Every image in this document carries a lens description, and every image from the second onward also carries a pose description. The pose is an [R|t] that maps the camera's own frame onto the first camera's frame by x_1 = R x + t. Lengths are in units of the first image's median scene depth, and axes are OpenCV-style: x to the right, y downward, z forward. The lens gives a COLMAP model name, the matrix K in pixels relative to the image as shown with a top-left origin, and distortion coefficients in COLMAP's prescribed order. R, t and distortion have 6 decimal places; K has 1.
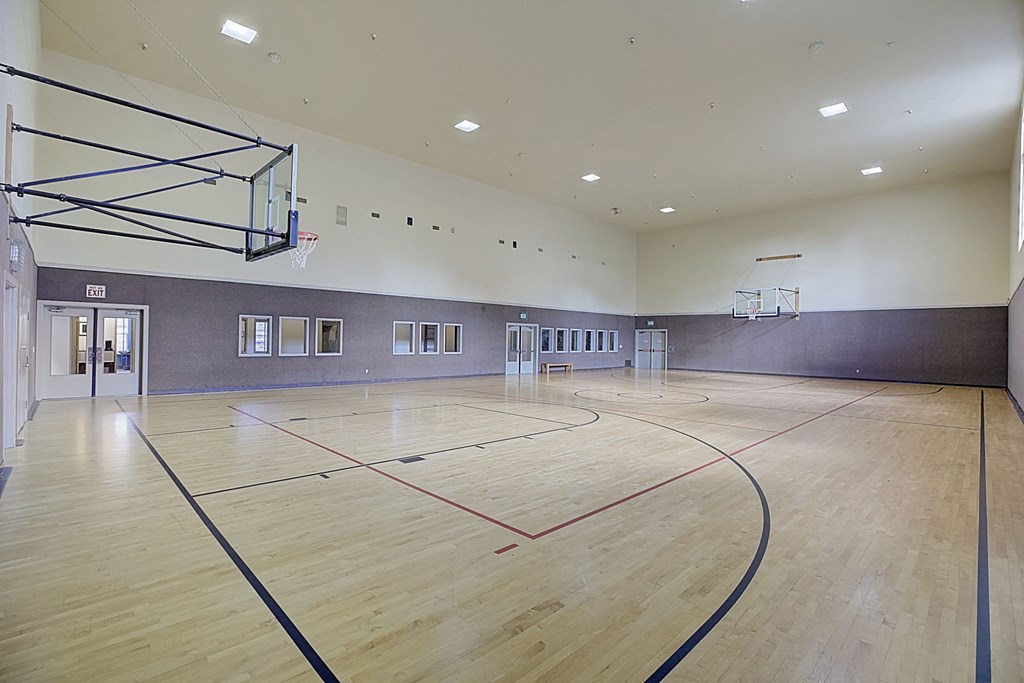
lens RADIAL K [[480.4, 0, 518.1], [0, 480.4, 338.6], [0, 0, 1]] dist [-0.037568, 0.011371]
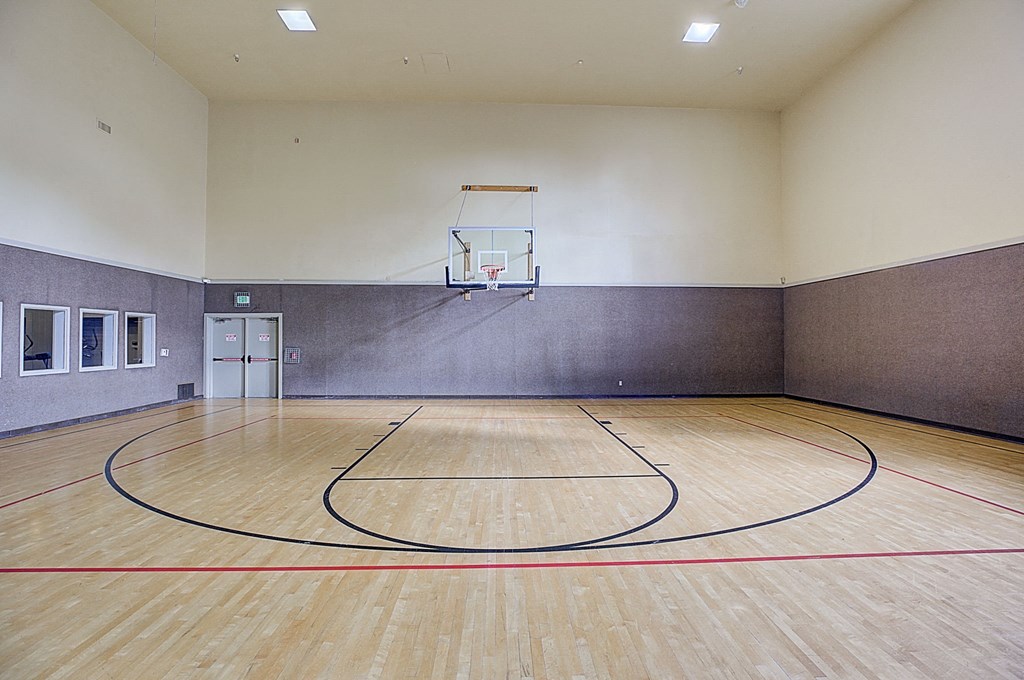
lens RADIAL K [[480.4, 0, 518.1], [0, 480.4, 337.1], [0, 0, 1]] dist [-0.037568, 0.011371]
pose [[0.675082, -0.006877, 0.737711, 0.123567], [0.004990, 0.999976, 0.004755, 0.002935], [-0.737726, 0.000471, 0.675100, 0.518222]]
